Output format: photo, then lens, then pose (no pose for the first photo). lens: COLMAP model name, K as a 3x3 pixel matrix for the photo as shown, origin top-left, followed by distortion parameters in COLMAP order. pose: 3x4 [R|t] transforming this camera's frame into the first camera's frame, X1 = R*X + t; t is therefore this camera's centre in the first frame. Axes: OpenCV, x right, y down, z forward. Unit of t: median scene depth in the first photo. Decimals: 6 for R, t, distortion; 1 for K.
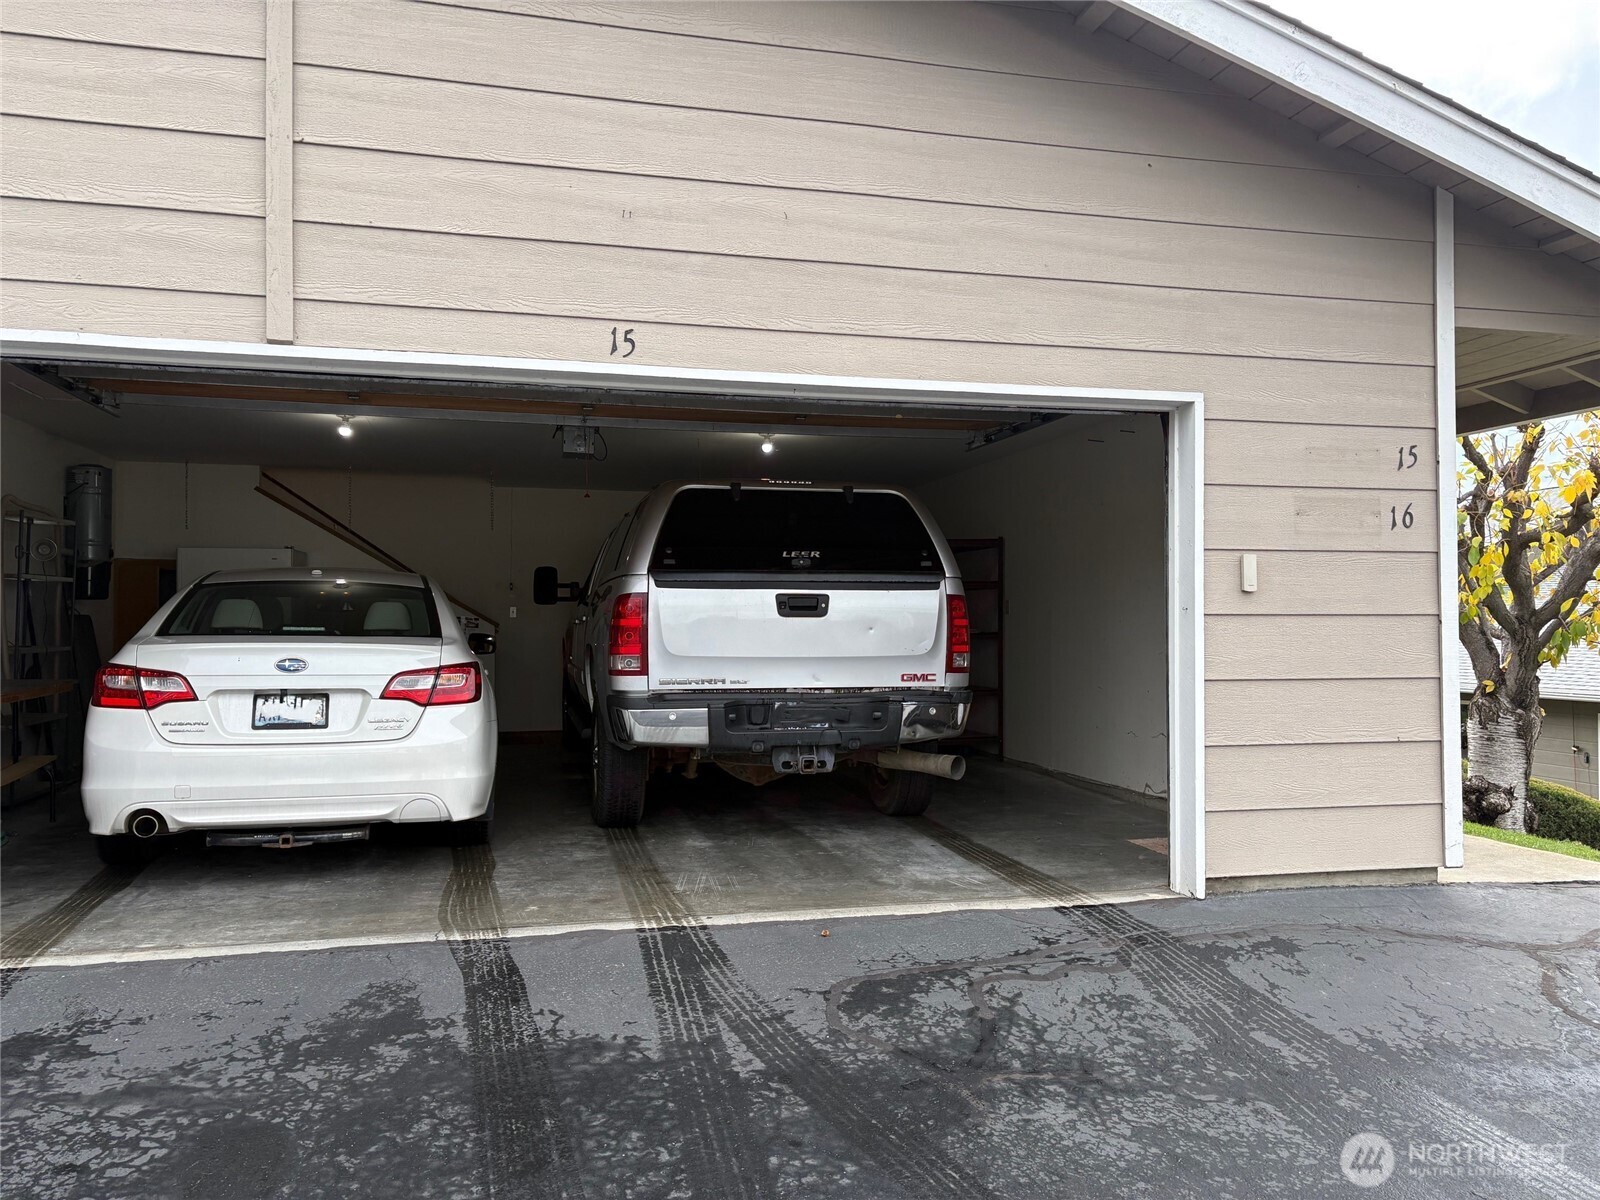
lens RADIAL K [[1203.6, 0, 800.0], [0, 1203.6, 600.0], [0, 0, 1]] dist [0.018056, -0.002621]
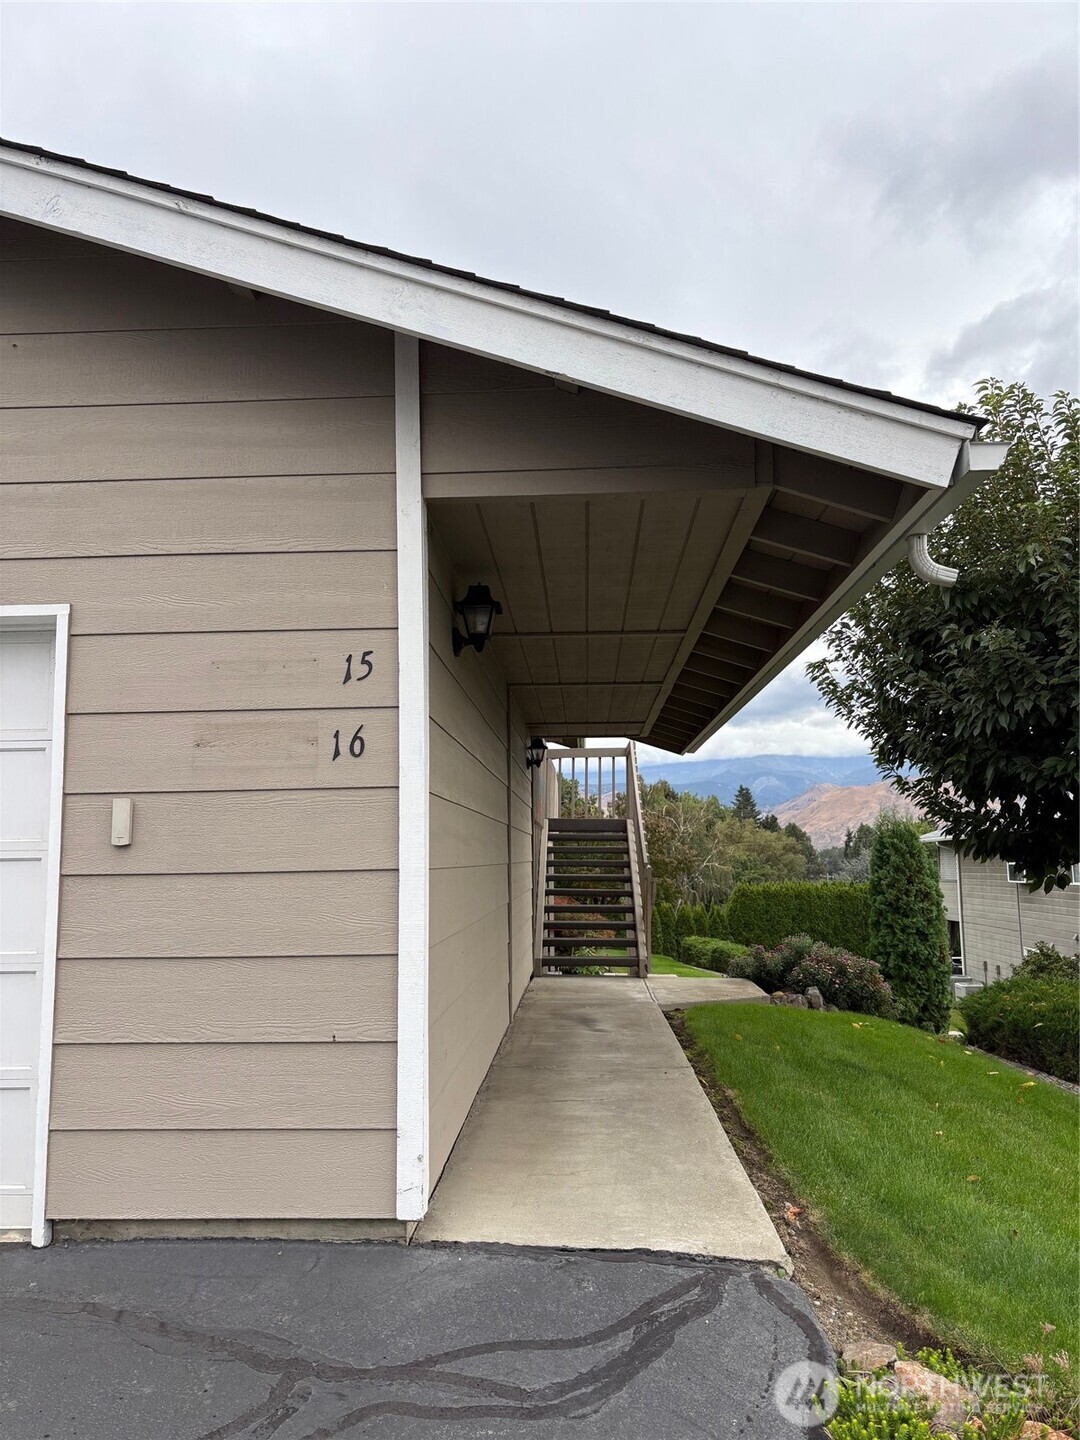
lens RADIAL K [[1083.3, 0, 534.3], [0, 1083.3, 726.5], [0, 0, 1]] dist [0.018056, -0.002621]
pose [[0.960750, -0.046402, -0.273509, 0.814365], [0.019394, 0.994734, -0.100636, -0.007583], [0.276738, 0.091382, 0.956591, 0.375133]]
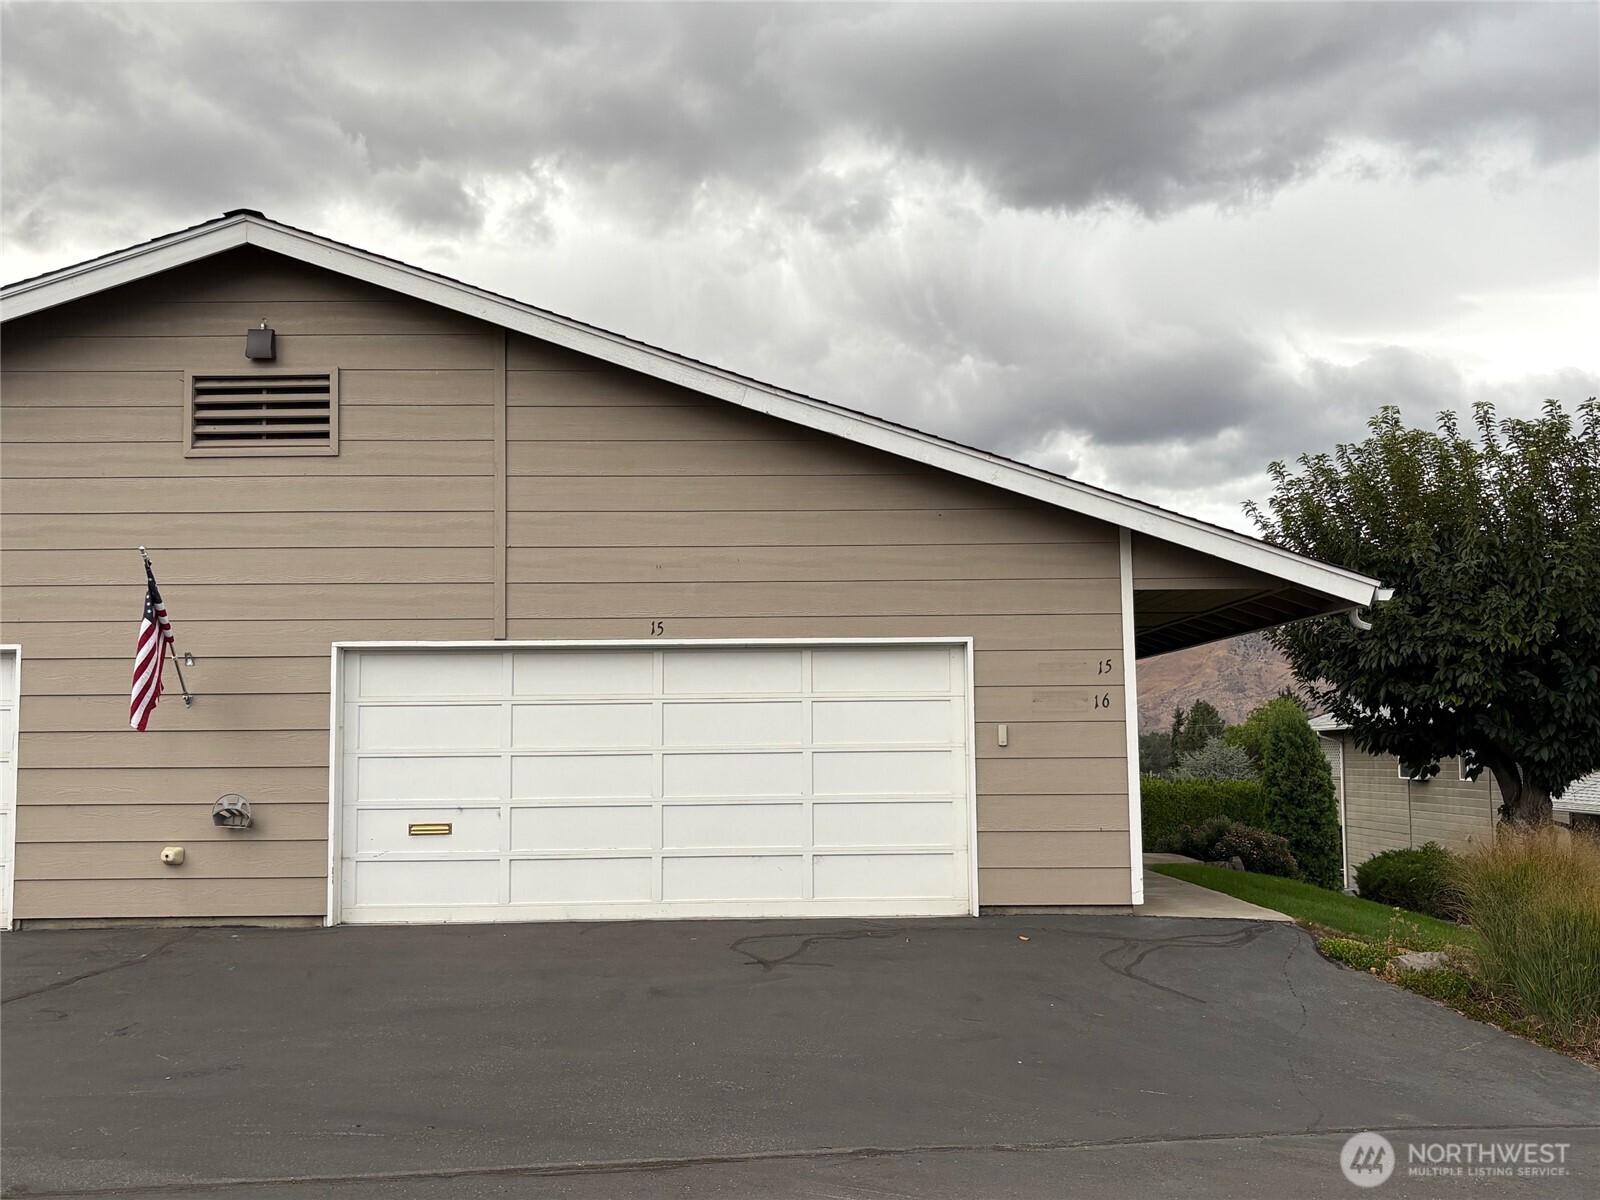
lens RADIAL K [[1606.9, 0, 803.5], [0, 1606.9, 610.3], [0, 0, 1]] dist [0.160651, -0.504132]
pose [[0.974881, -0.027645, -0.221005, 0.606150], [0.013962, 0.997901, -0.063236, -0.058948], [0.222289, 0.058562, 0.973220, -1.391177]]
